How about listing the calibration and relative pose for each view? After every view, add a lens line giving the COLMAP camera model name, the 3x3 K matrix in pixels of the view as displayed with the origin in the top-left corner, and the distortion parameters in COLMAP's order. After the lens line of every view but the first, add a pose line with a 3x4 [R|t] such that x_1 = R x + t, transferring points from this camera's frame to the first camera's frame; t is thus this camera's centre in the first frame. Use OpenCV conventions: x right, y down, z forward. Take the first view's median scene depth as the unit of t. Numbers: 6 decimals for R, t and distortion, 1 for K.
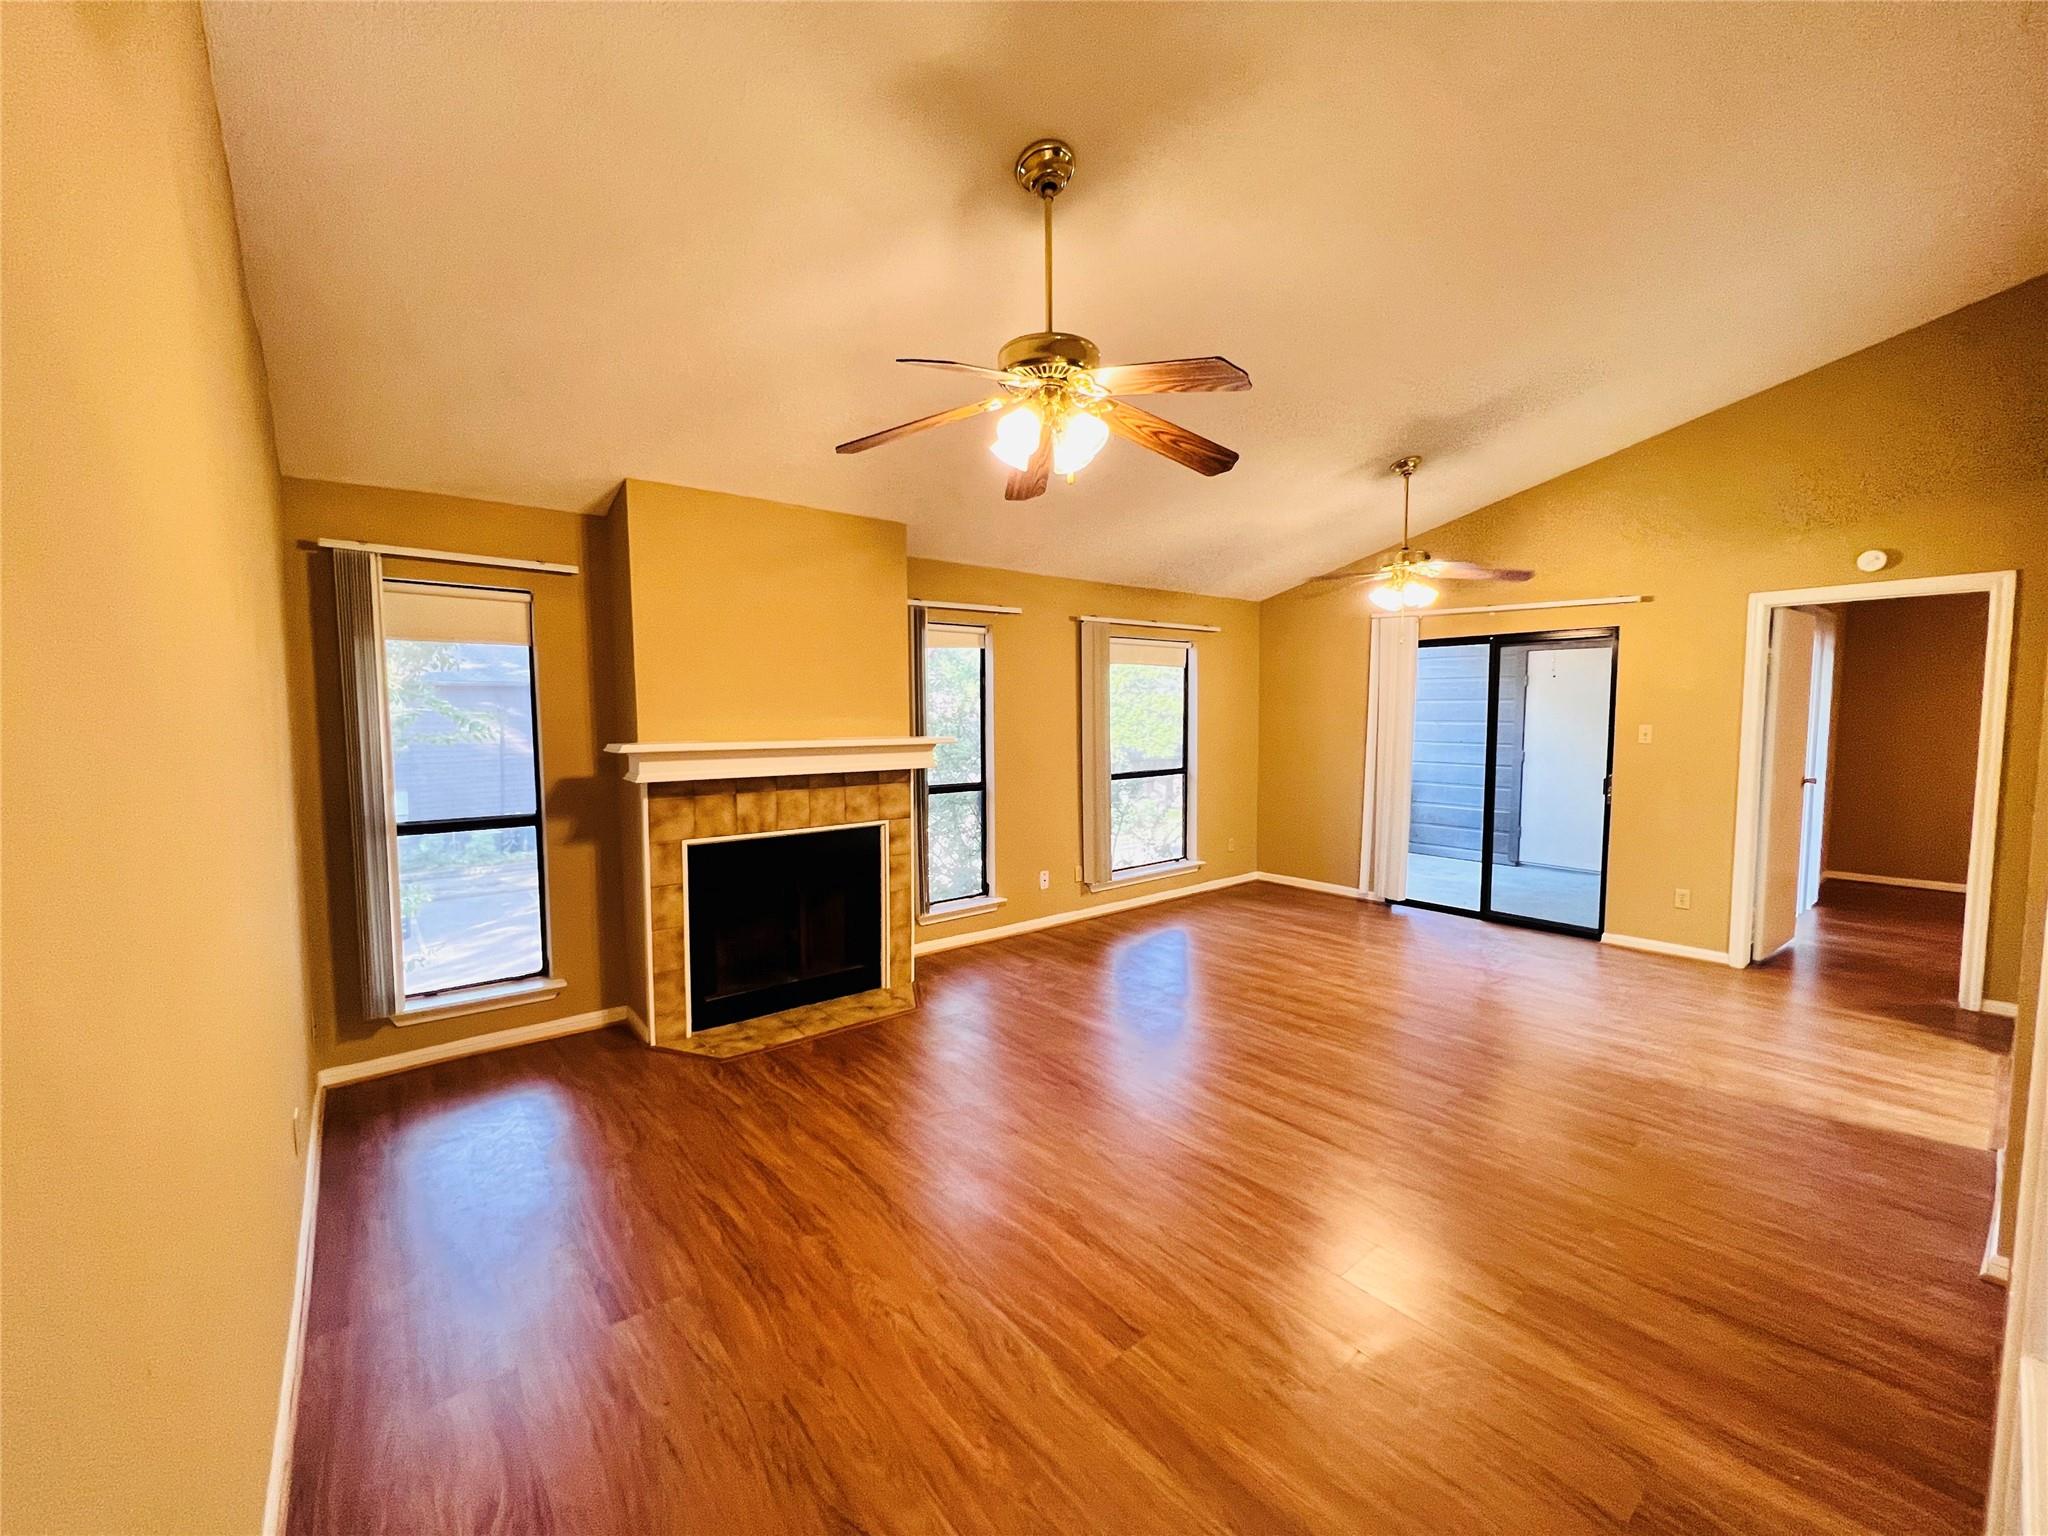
lens RADIAL K [[820.9, 0, 1021.4], [0, 820.9, 770.0], [0, 0, 1]] dist [-0.003421, 0.000539]
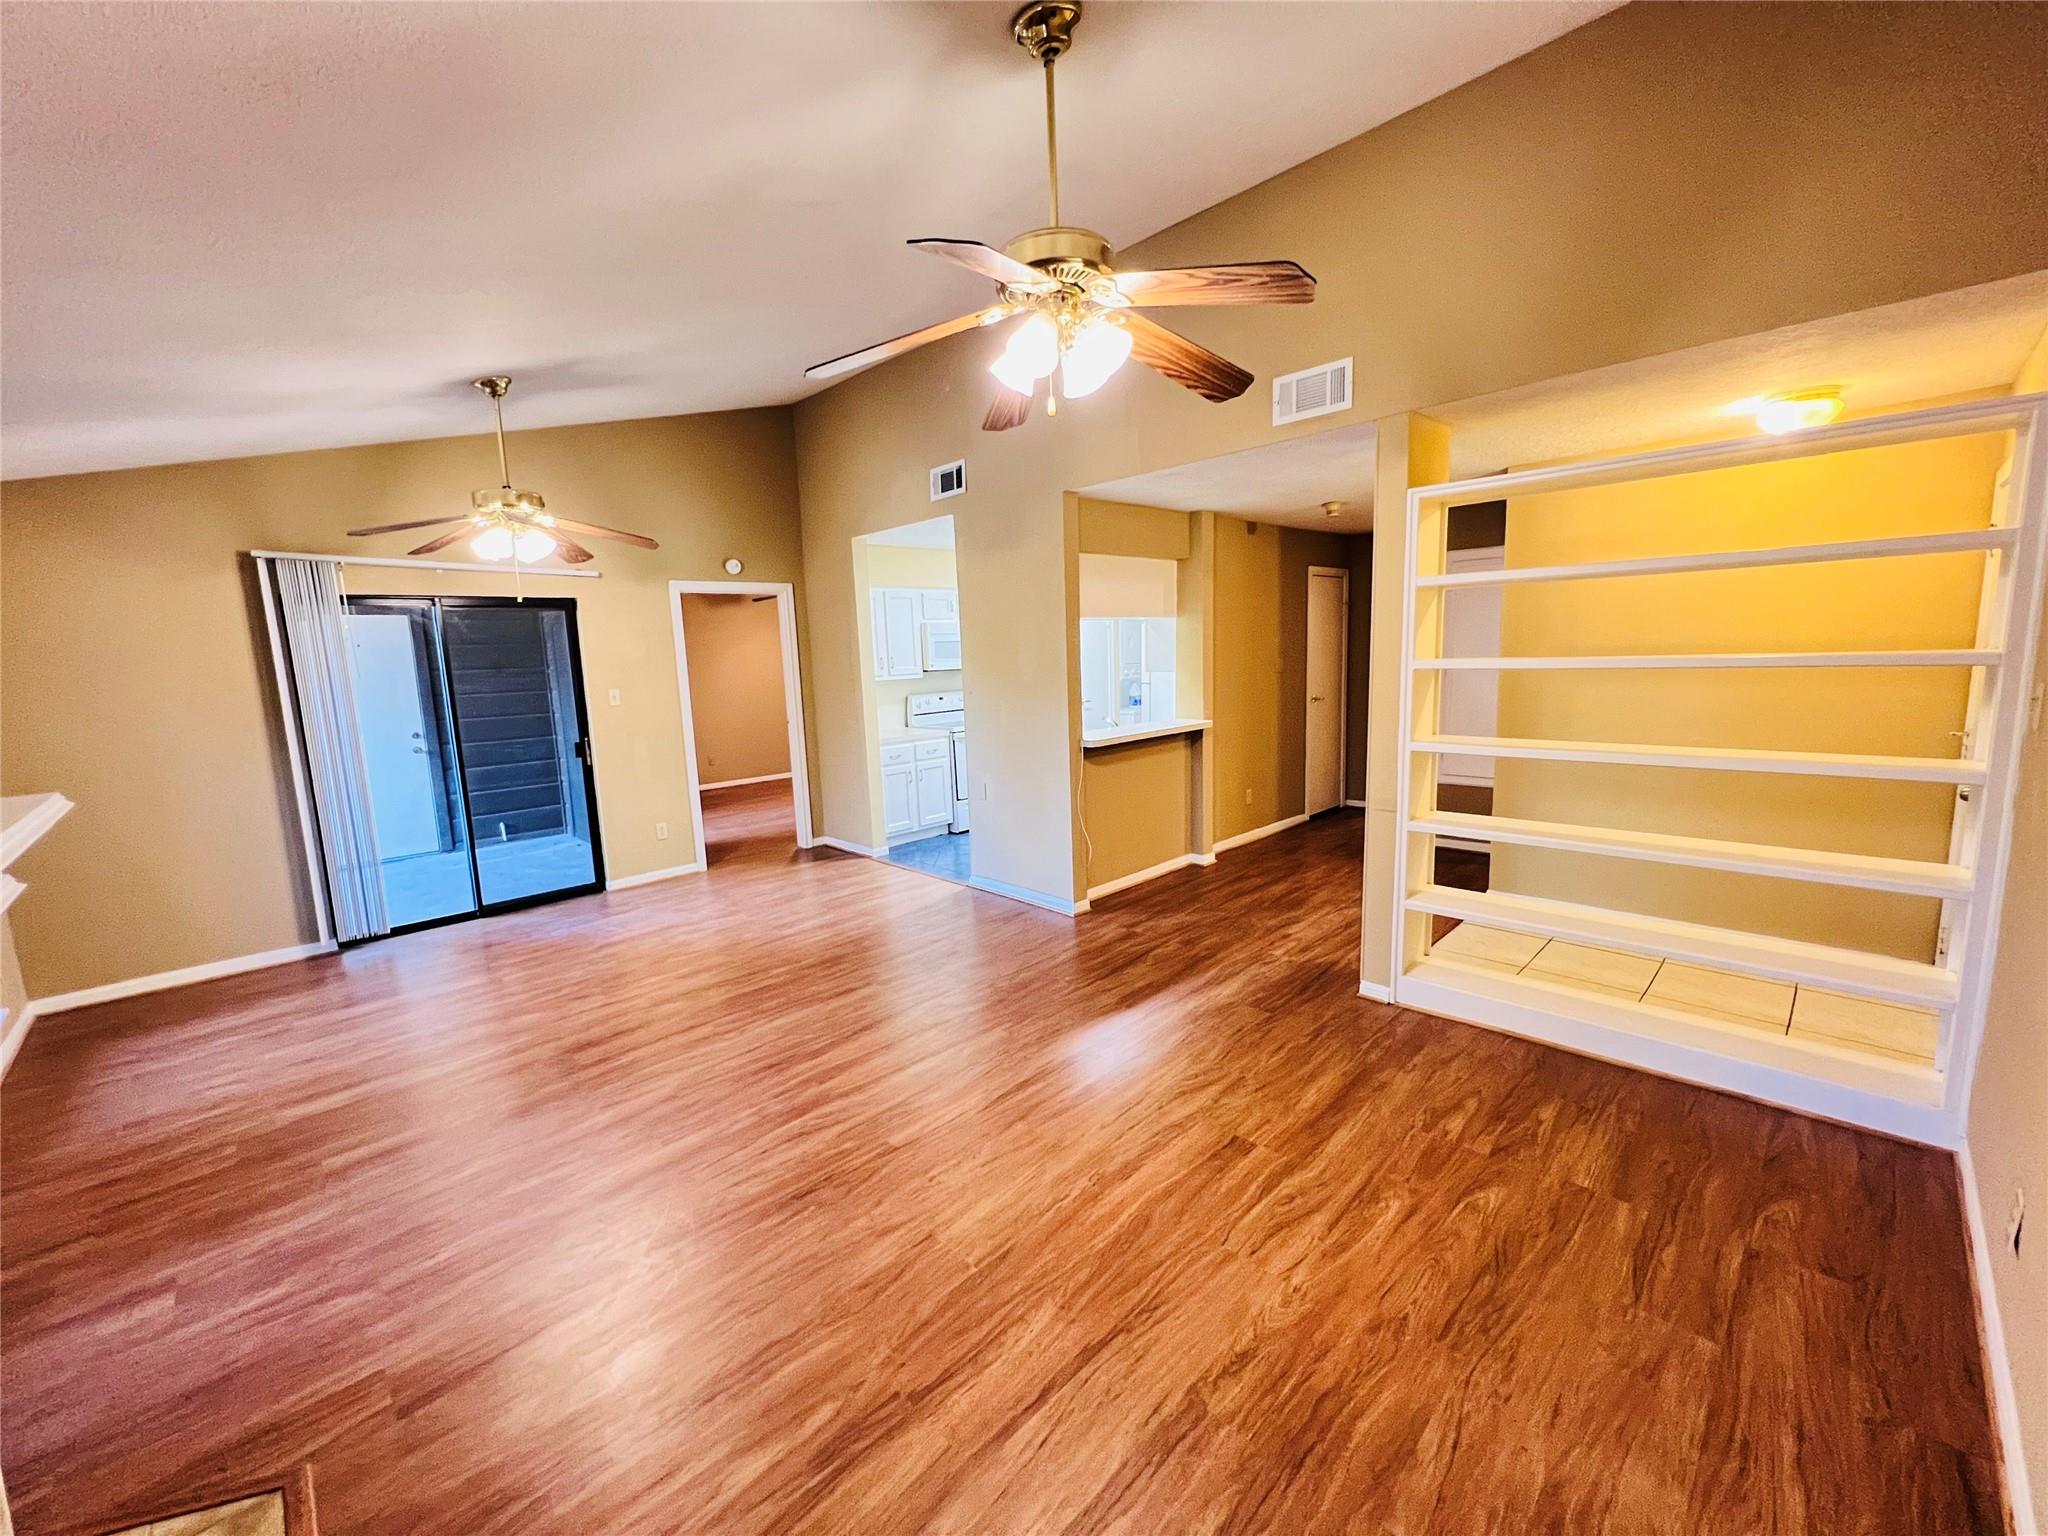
lens RADIAL K [[820.9, 0, 1025.0], [0, 820.9, 767.1], [0, 0, 1]] dist [-0.003421, 0.000539]
pose [[-0.096126, -0.133859, 0.986327, -0.547163], [0.109510, 0.983478, 0.144145, -0.065526], [-0.989327, 0.121869, -0.079879, 0.716667]]
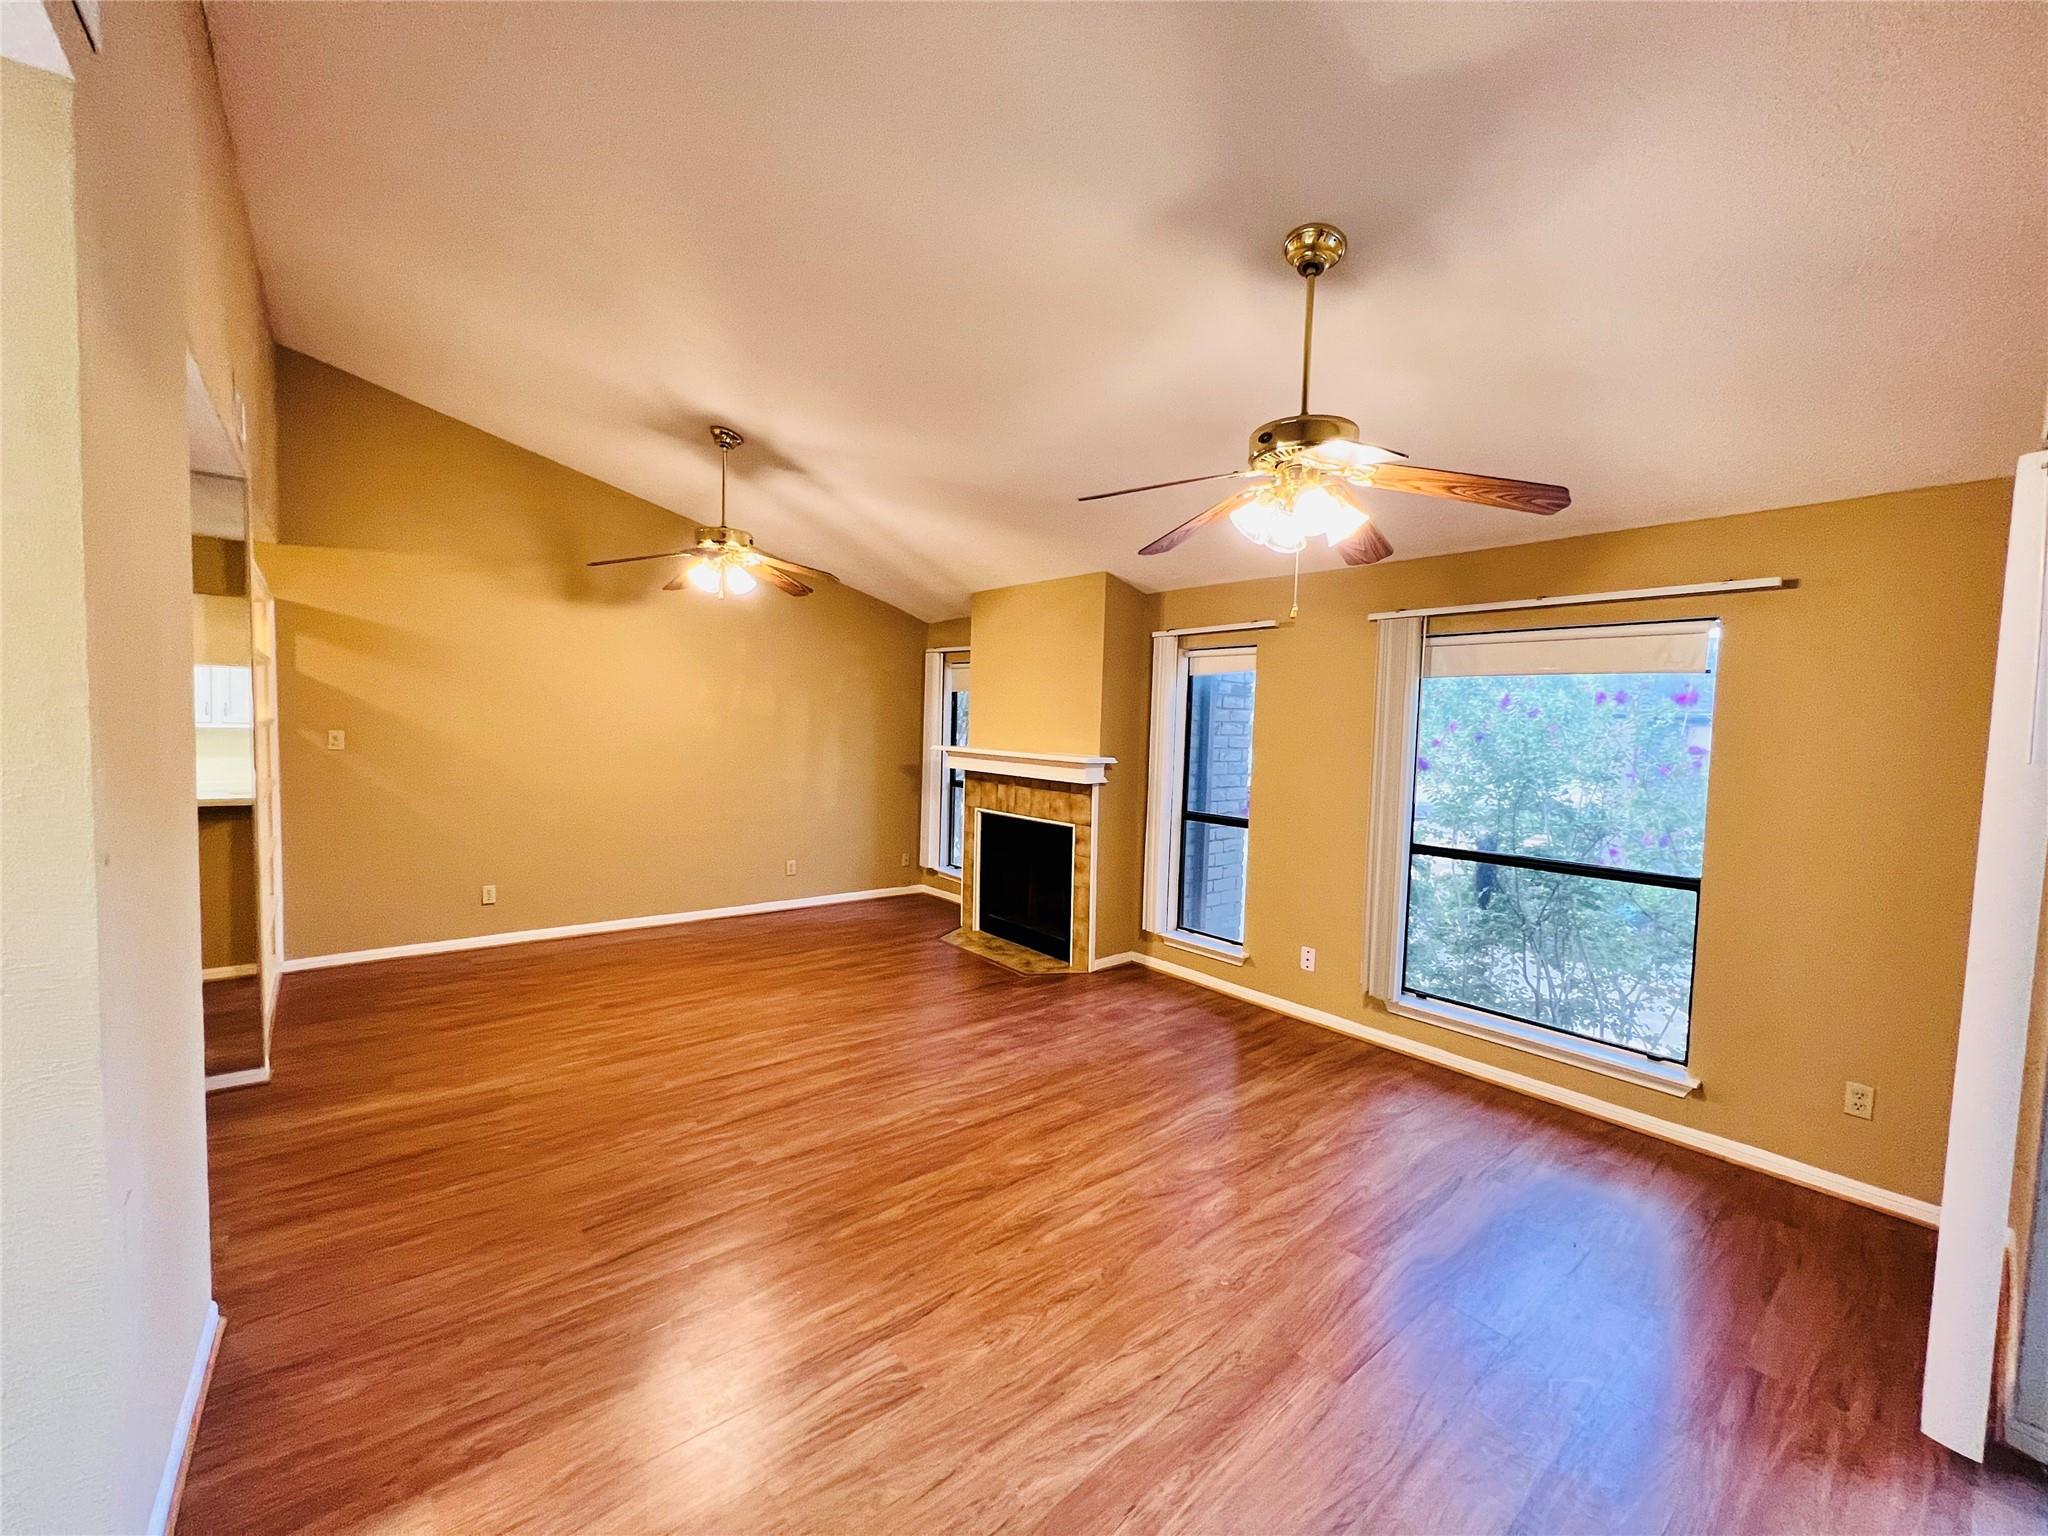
lens RADIAL K [[820.9, 0, 1024.2], [0, 820.9, 767.5], [0, 0, 1]] dist [-0.003421, 0.000539]
pose [[0.010641, 0.059659, -0.998162, 1.189312], [-0.105723, 0.992691, 0.058204, -0.095914], [0.994339, 0.104910, 0.016870, 1.046307]]
